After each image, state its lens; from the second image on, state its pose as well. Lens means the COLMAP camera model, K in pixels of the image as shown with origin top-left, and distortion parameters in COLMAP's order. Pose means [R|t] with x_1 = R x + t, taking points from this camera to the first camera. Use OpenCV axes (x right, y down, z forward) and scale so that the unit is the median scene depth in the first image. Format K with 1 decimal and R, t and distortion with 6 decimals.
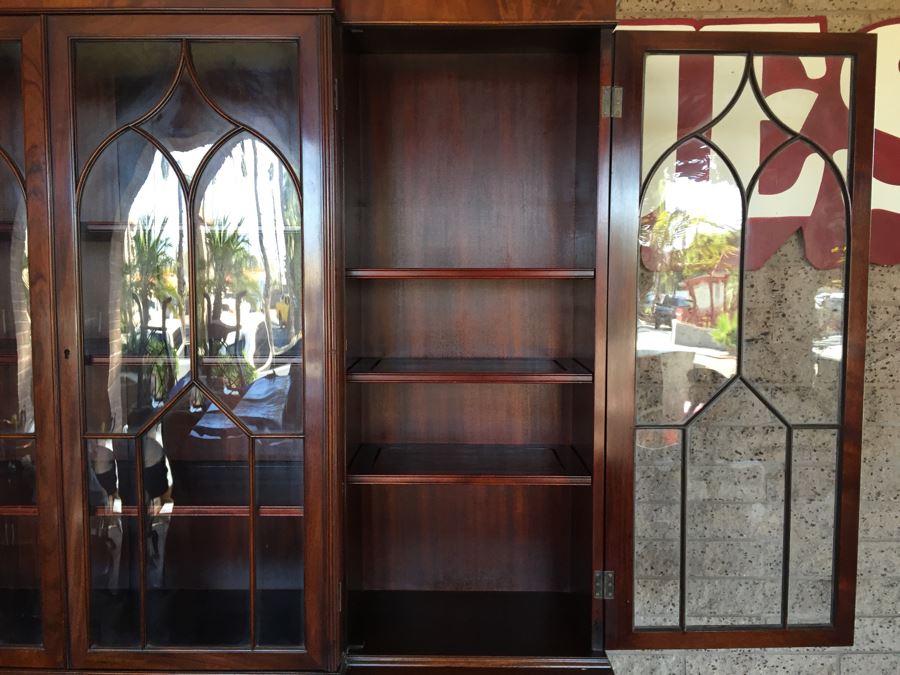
lens RADIAL K [[772.8, 0, 450.0], [0, 772.8, 337.5], [0, 0, 1]] dist [0.094109, -0.144063]
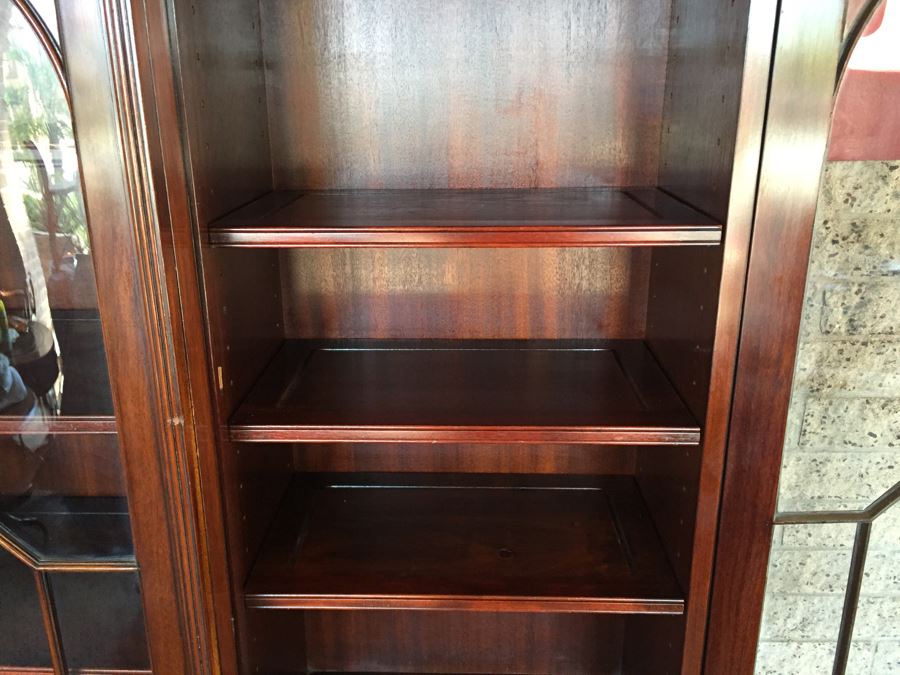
lens RADIAL K [[769.7, 0, 450.0], [0, 769.7, 337.5], [0, 0, 1]] dist [0.095736, -0.140764]
pose [[0.999684, 0.002850, -0.024973, 0.022098], [0.003258, 0.970477, 0.241173, -0.096823], [0.024923, -0.241178, 0.970161, 0.357302]]
